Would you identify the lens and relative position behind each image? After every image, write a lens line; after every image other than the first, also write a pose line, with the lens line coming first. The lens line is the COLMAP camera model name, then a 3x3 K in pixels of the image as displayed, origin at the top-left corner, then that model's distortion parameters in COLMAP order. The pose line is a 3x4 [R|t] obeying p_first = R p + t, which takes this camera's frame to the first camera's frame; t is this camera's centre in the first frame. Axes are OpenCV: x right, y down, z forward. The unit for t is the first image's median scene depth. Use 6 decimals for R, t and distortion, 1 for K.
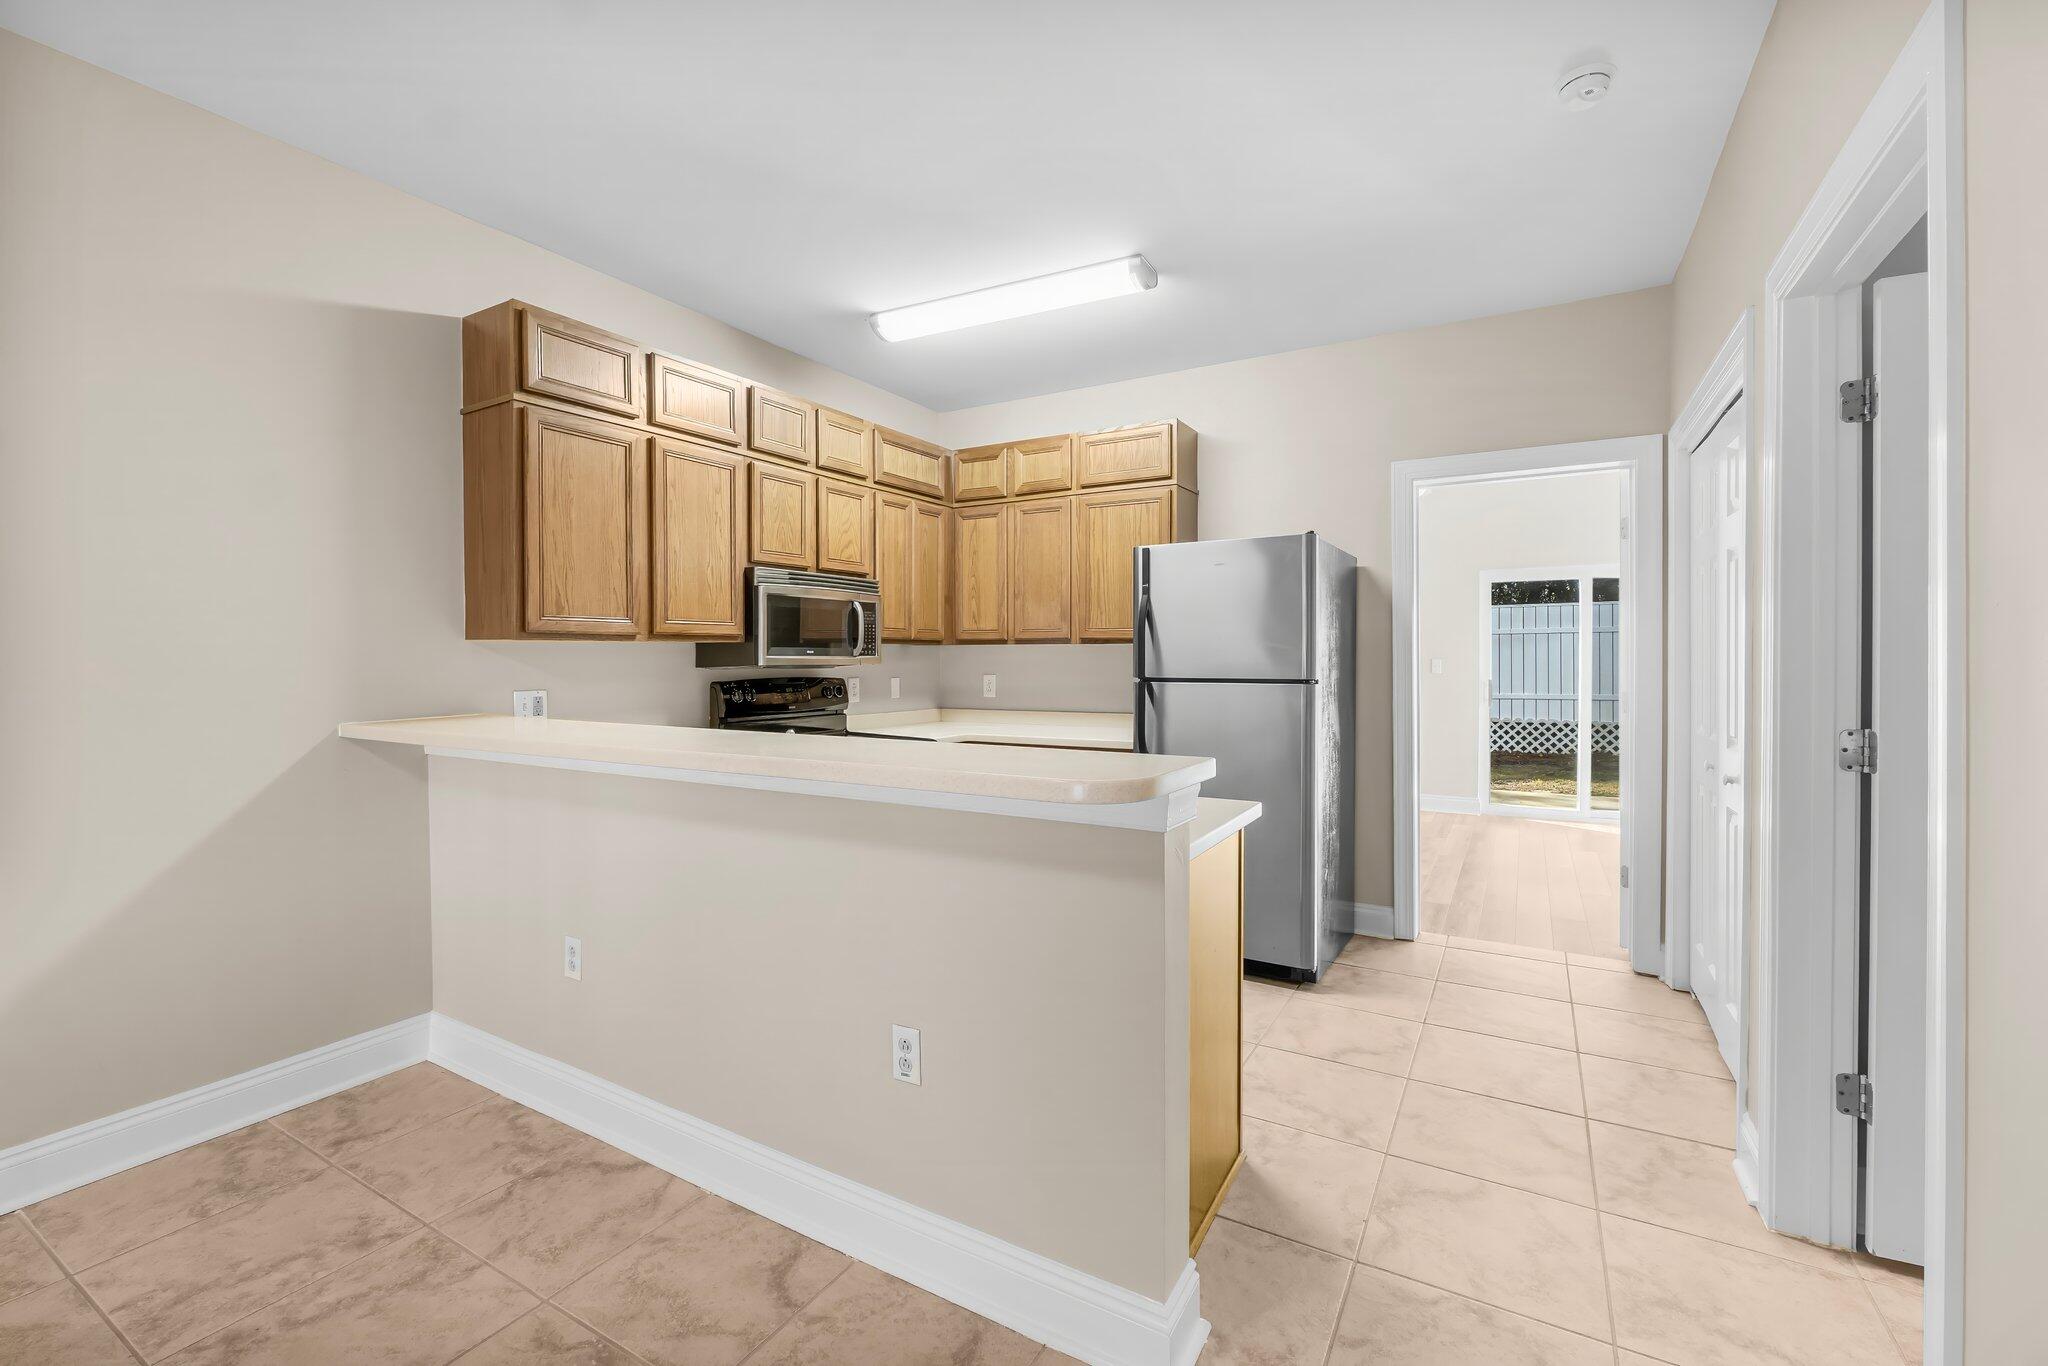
lens RADIAL K [[872.4, 0, 1016.1], [0, 872.4, 687.6], [0, 0, 1]] dist [-0.010658, 0.000516]
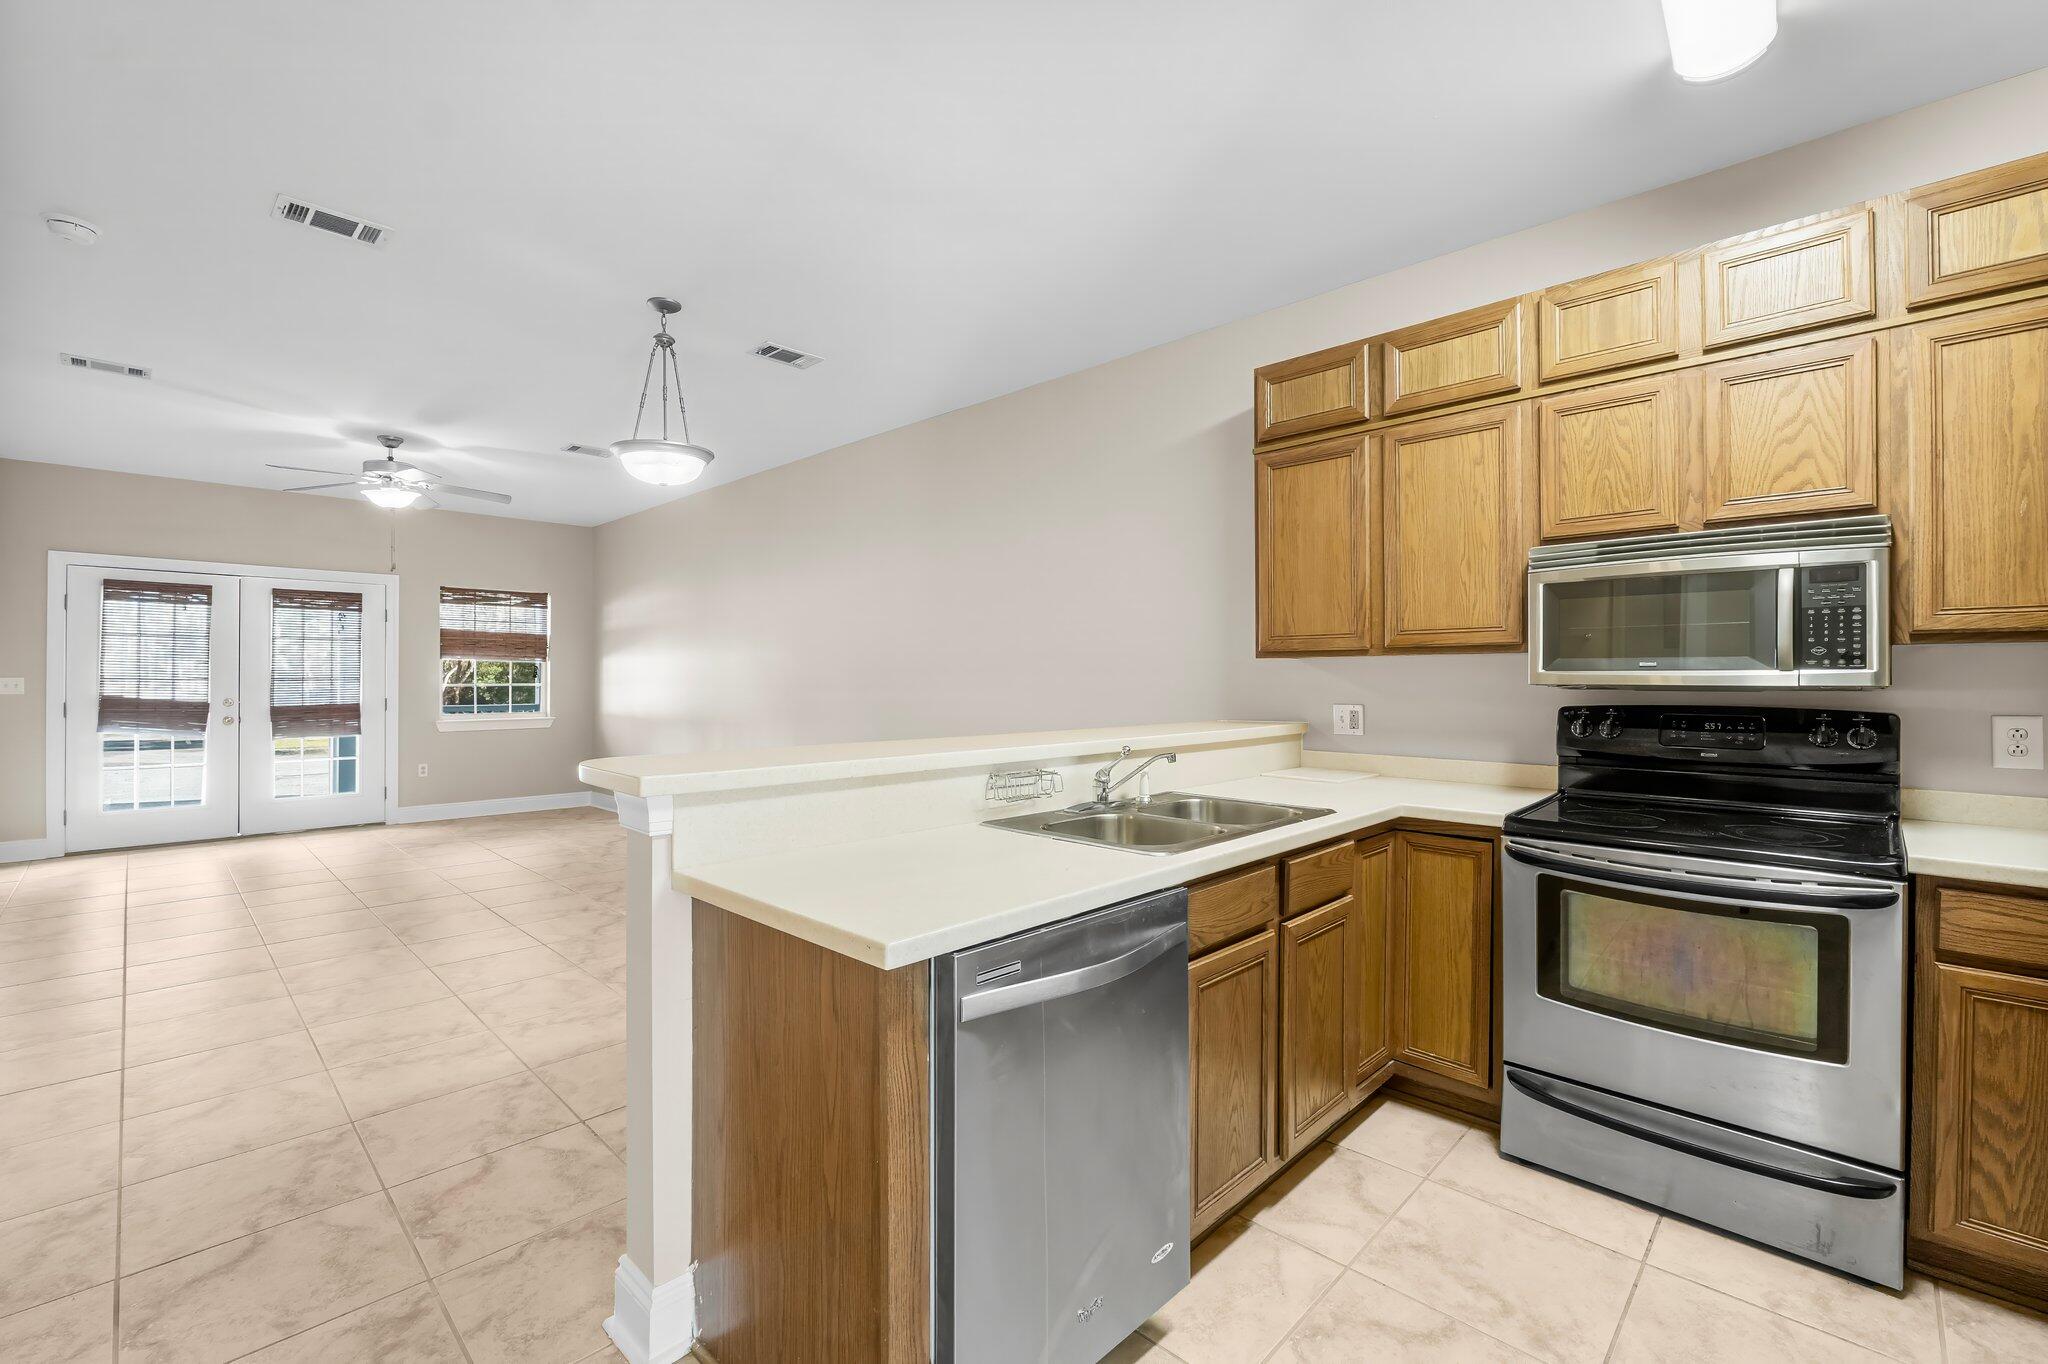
lens RADIAL K [[872.4, 0, 1029.0], [0, 872.4, 672.6], [0, 0, 1]] dist [-0.010658, 0.000516]
pose [[-0.235642, 0.000398, -0.971840, 0.436340], [-0.031621, 0.999467, 0.008077, -0.024515], [0.971325, 0.032634, -0.235503, 0.674071]]
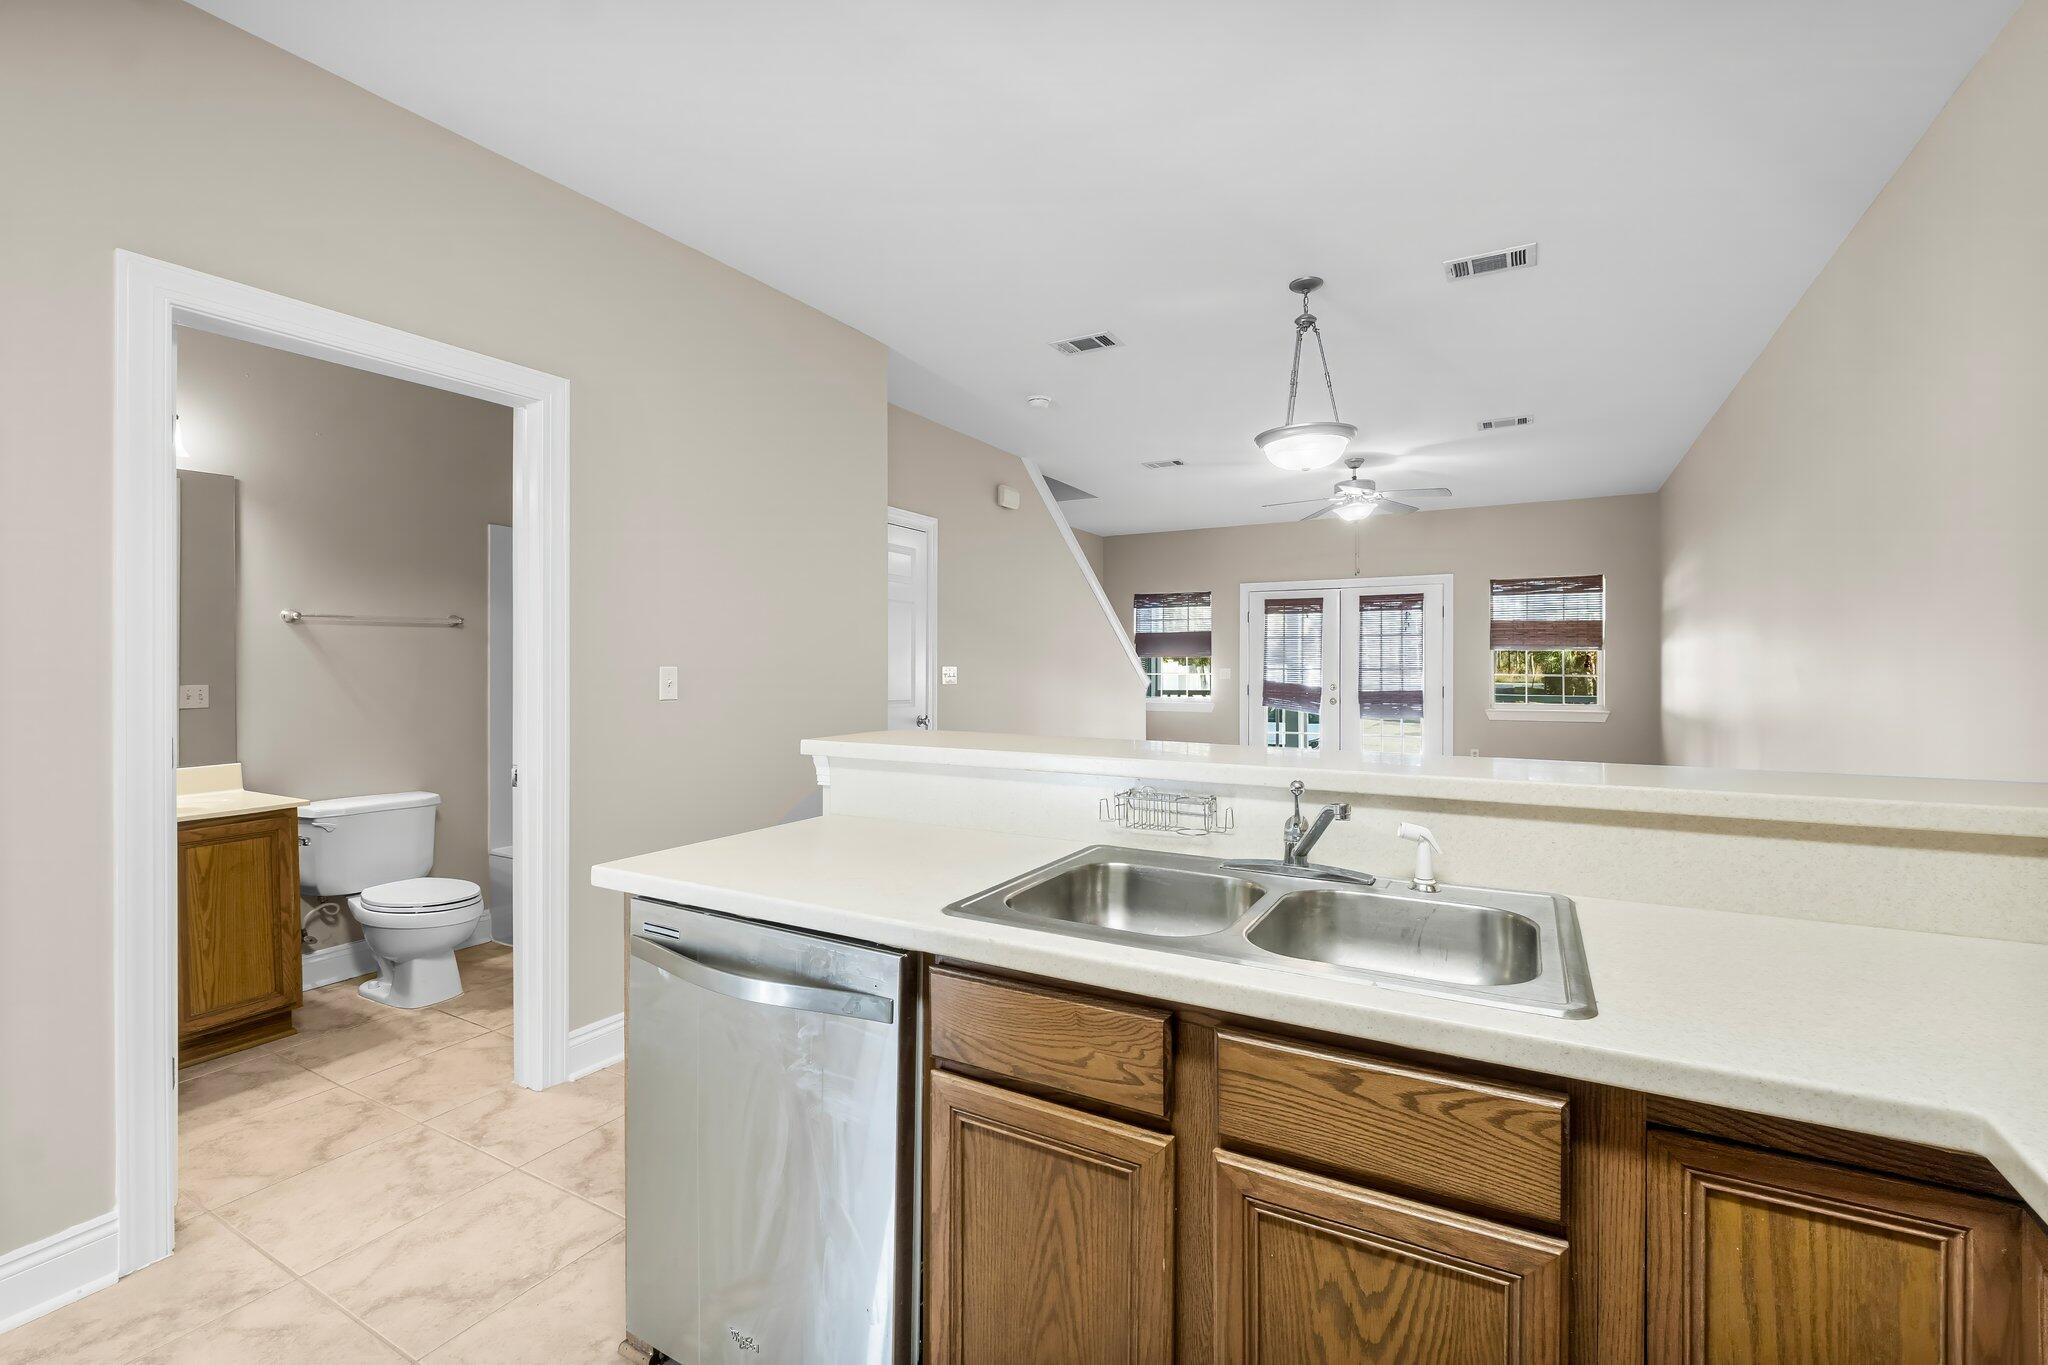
lens RADIAL K [[872.4, 0, 1022.9], [0, 872.4, 670.9], [0, 0, 1]] dist [-0.010658, 0.000516]
pose [[-0.999933, 0.006643, -0.009522, -0.034329], [0.006280, 0.999269, 0.037713, -0.031848], [0.009765, 0.037651, -0.999243, 0.958444]]
